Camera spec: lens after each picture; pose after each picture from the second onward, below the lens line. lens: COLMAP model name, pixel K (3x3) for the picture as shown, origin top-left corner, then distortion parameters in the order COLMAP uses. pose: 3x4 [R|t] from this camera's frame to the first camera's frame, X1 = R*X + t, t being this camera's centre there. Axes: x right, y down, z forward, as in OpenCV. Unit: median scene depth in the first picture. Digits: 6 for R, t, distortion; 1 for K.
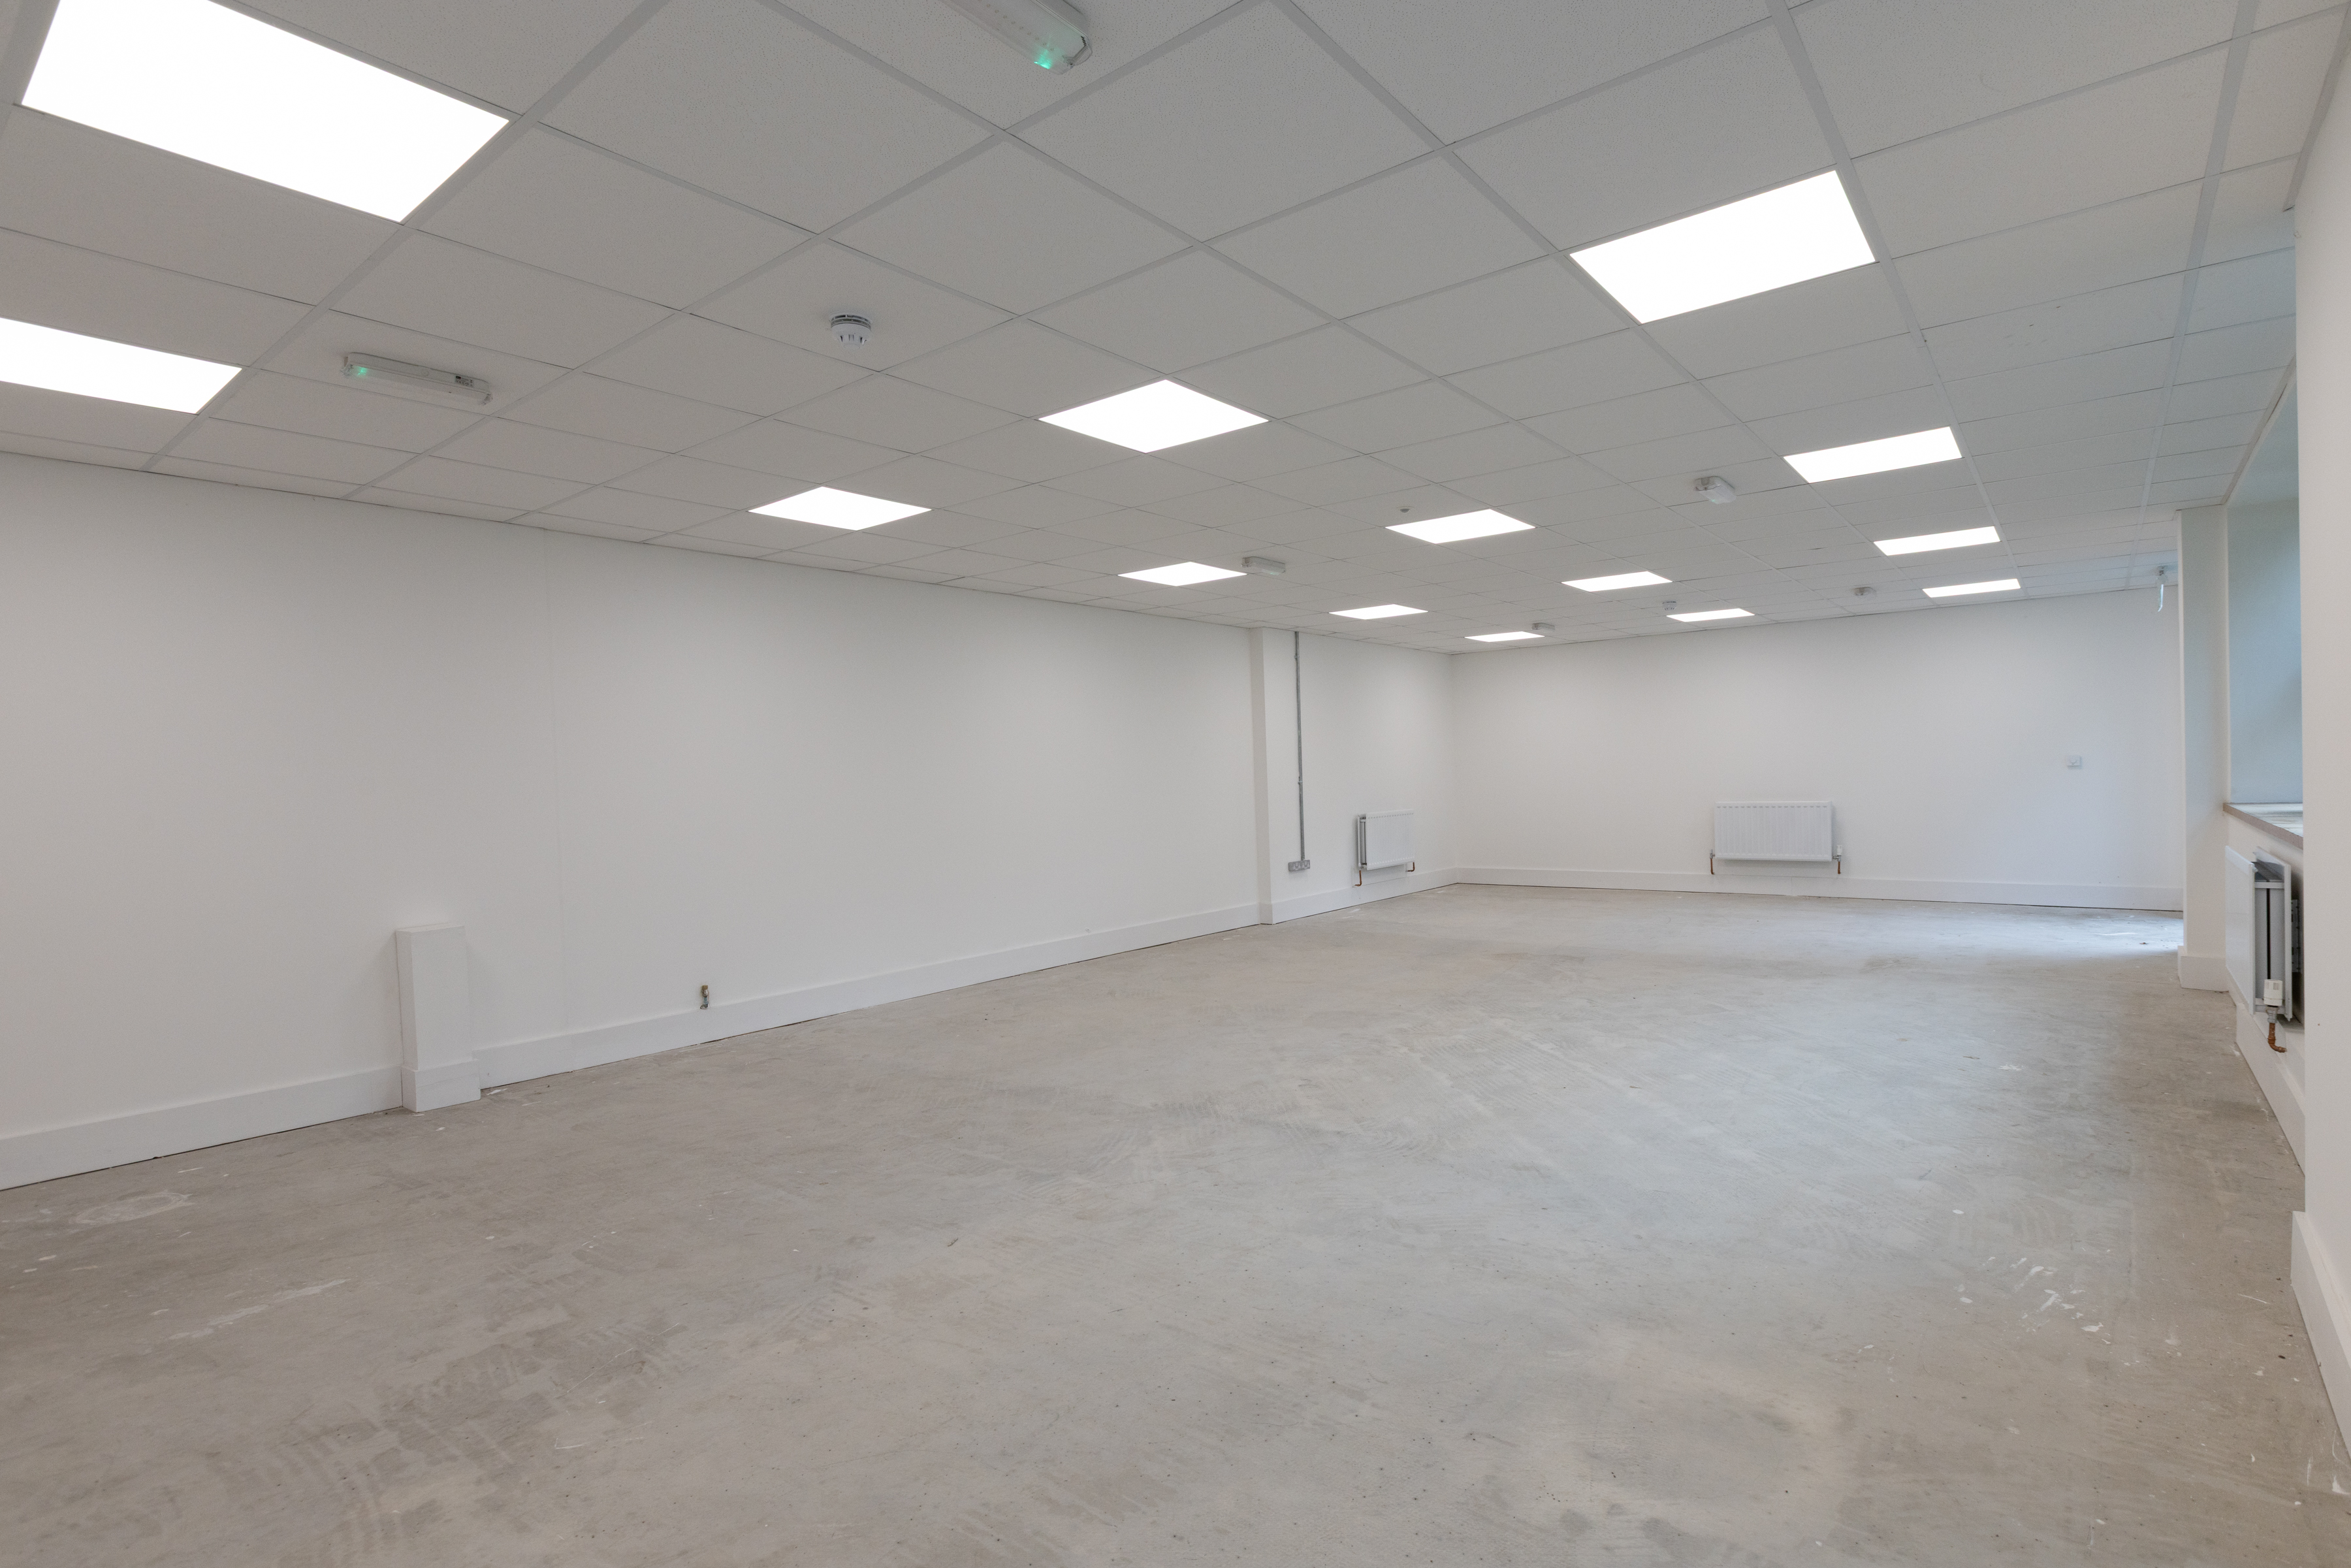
lens RADIAL K [[1146.5, 0, 1189.4], [0, 1146.5, 784.2], [0, 0, 1]] dist [-0.005626, 0.001543]
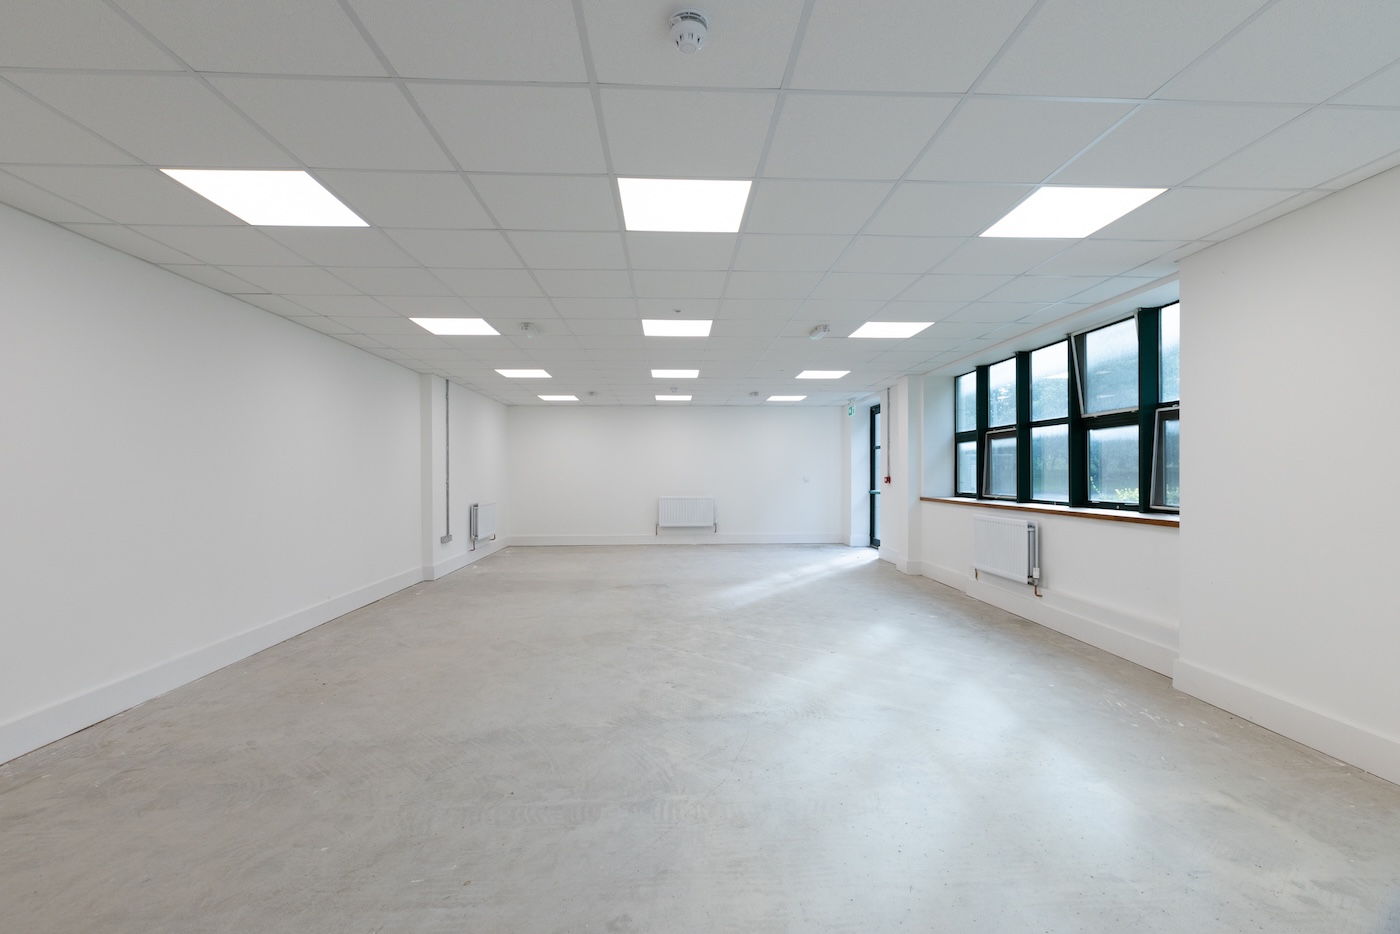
lens RADIAL K [[637.4, 0, 705.3], [0, 637.4, 500.4], [0, 0, 1]] dist [0.001491, -0.000501]
pose [[0.746992, -0.000119, 0.664834, -0.465526], [-0.013686, 0.999785, 0.015556, 0.011655], [-0.664693, -0.020719, 0.746830, 0.412566]]
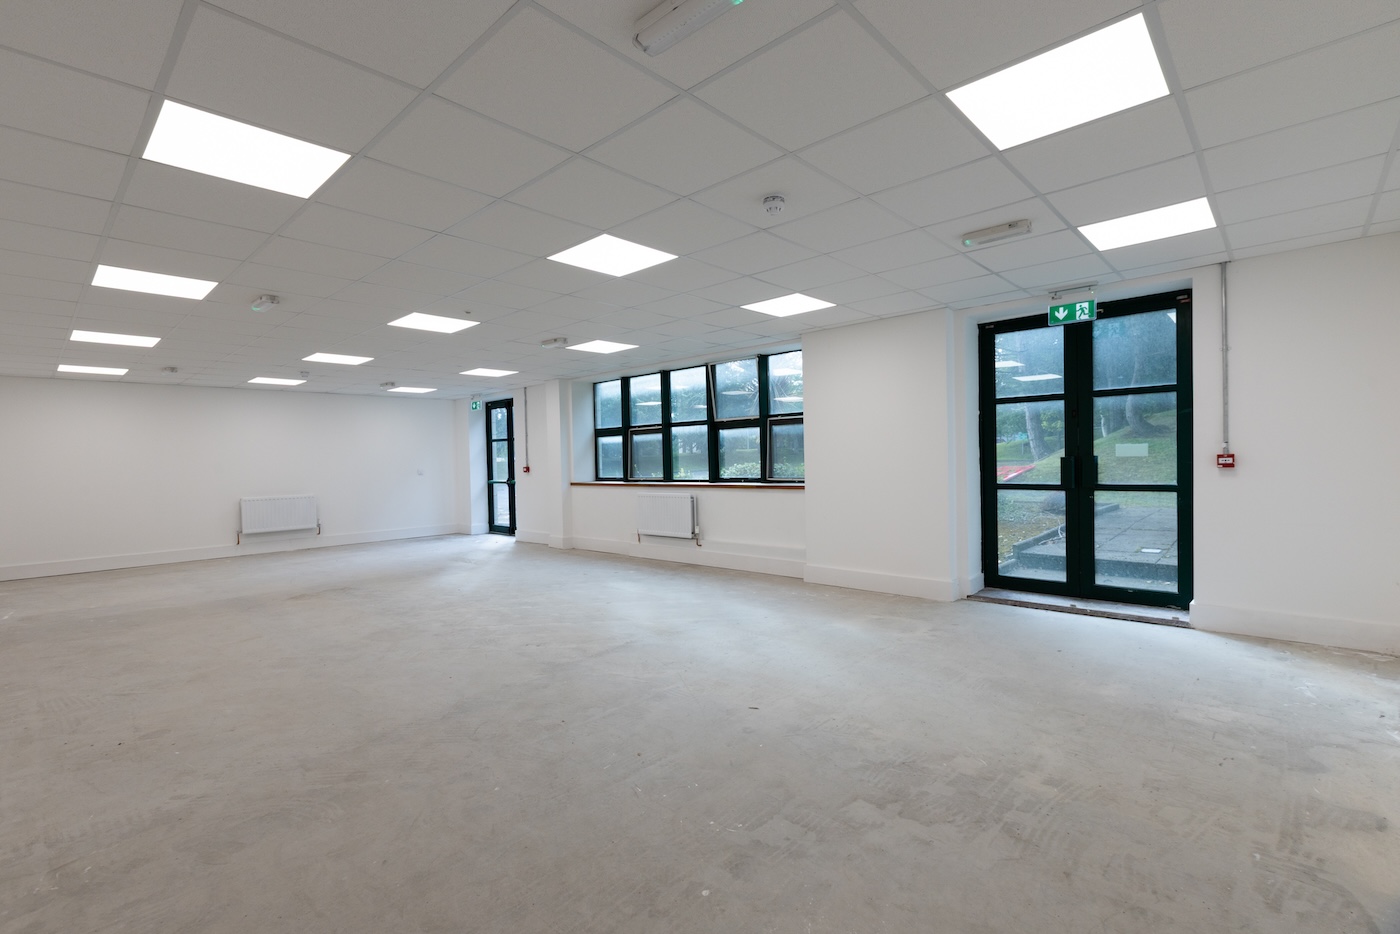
lens RADIAL K [[637.4, 0, 705.3], [0, 637.4, 500.4], [0, 0, 1]] dist [0.001491, -0.000501]
pose [[0.073955, -0.036438, 0.996596, -0.926608], [0.031589, 0.998916, 0.034179, 0.023092], [-0.996761, 0.028954, 0.075026, 0.754595]]
